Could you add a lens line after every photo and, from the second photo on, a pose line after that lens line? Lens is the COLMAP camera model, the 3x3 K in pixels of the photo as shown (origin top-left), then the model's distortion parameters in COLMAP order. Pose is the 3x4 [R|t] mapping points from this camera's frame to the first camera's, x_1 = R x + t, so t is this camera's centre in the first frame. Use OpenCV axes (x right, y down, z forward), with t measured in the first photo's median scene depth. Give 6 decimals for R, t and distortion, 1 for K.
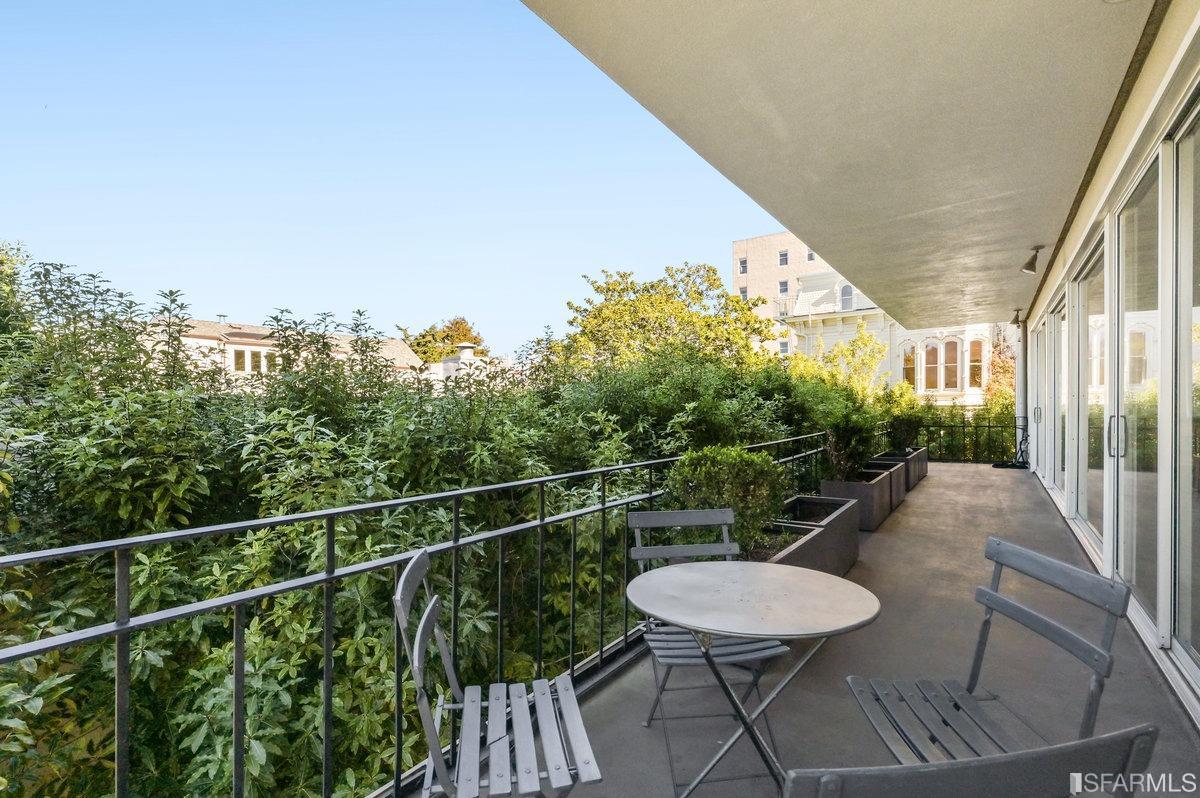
lens RADIAL K [[553.0, 0, 597.9], [0, 553.0, 411.5], [0, 0, 1]] dist [0.000329, 0.000019]
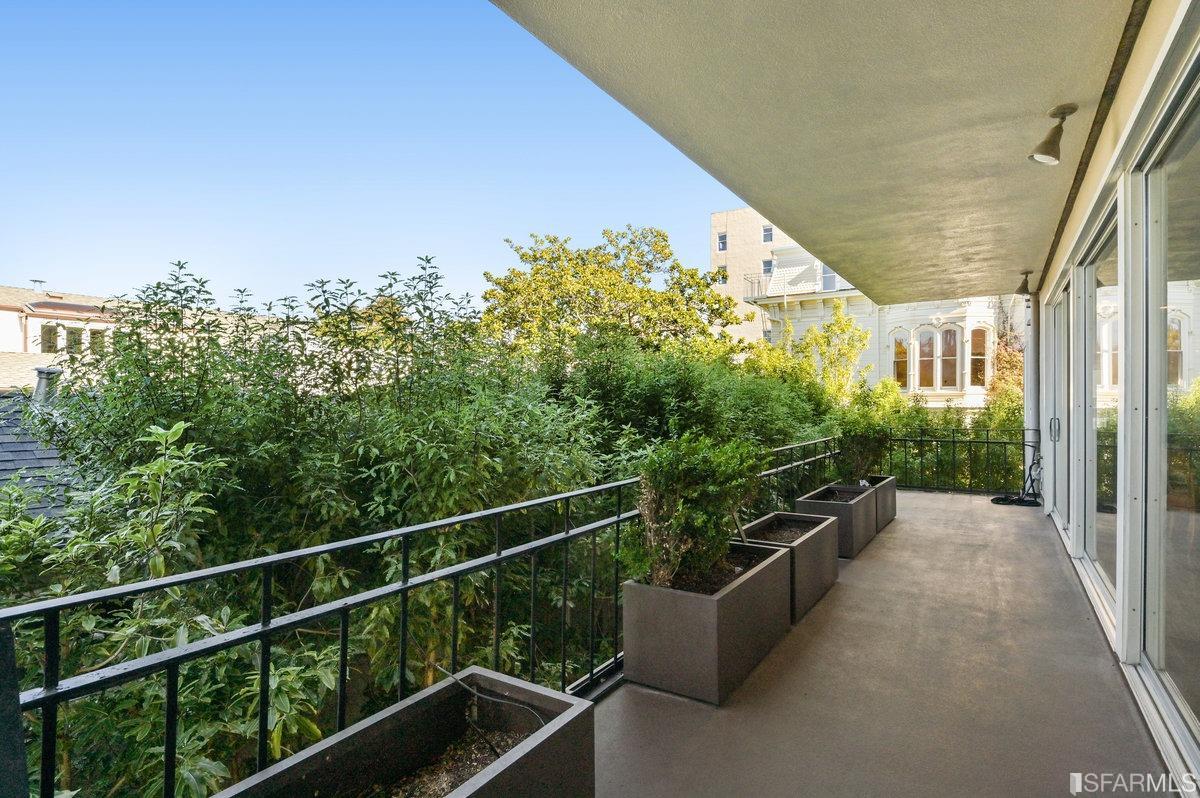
lens RADIAL K [[636.4, 0, 600.0], [0, 636.4, 399.0], [0, 0, 1]] dist [-0.000469, -0.001063]
pose [[0.998271, 0.010985, 0.057747, 0.079225], [-0.010163, 0.999843, -0.014501, -0.005329], [-0.057897, 0.013890, 0.998226, 0.103895]]
